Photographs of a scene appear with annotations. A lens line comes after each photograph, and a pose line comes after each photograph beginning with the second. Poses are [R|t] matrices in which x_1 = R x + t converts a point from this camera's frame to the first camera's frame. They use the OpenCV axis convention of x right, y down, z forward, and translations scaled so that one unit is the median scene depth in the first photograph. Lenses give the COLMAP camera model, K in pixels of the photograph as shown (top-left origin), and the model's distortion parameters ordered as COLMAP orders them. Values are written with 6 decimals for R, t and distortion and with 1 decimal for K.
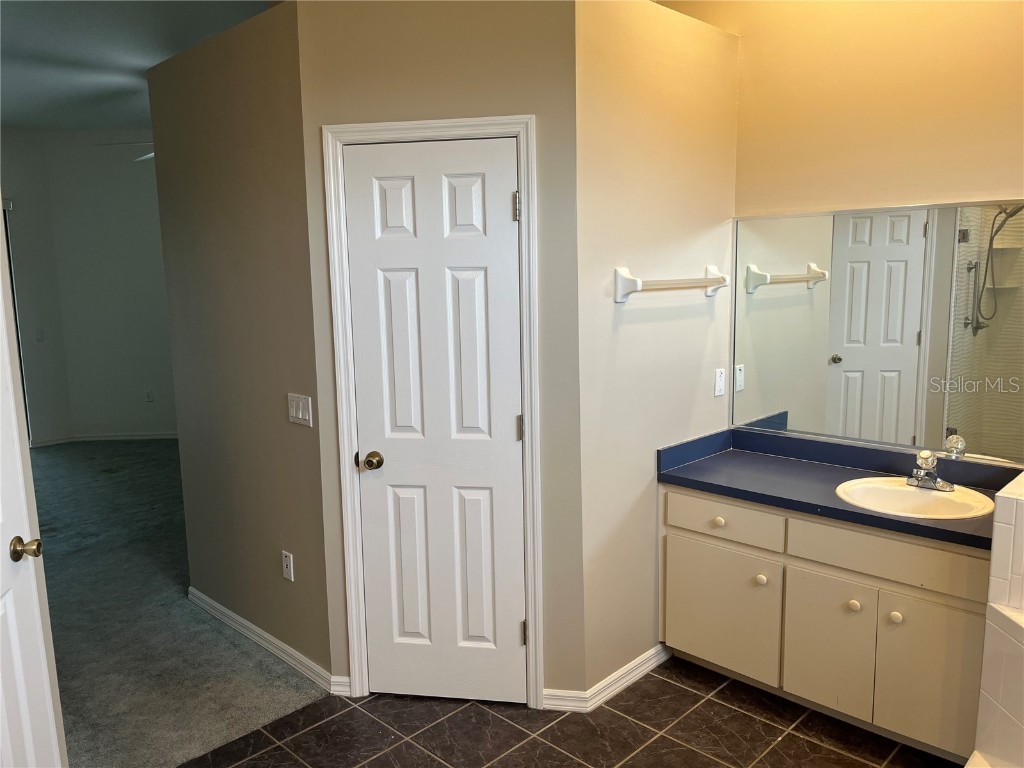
lens RADIAL K [[775.3, 0, 511.5], [0, 775.3, 382.2], [0, 0, 1]] dist [0.038534, -0.040985]
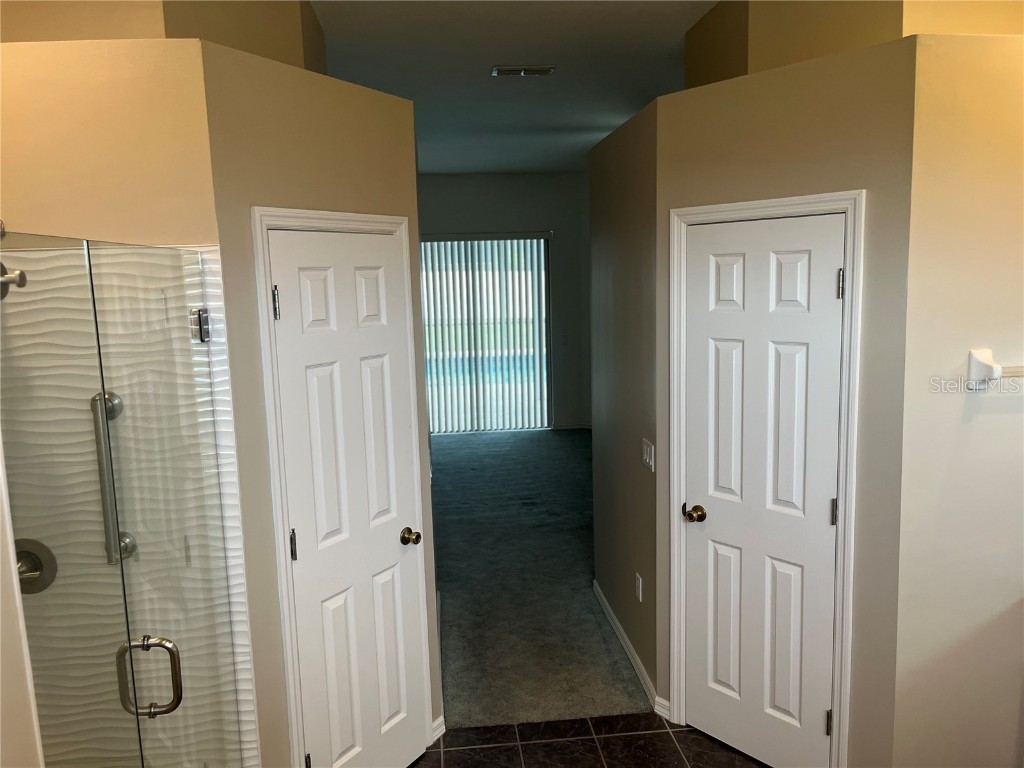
lens RADIAL K [[775.3, 0, 502.4], [0, 775.3, 380.6], [0, 0, 1]] dist [0.038534, -0.040985]
pose [[0.764223, 0.086108, -0.639178, 0.291243], [-0.076231, 0.996160, 0.043055, -0.109354], [0.640431, 0.015821, 0.767852, -0.003326]]
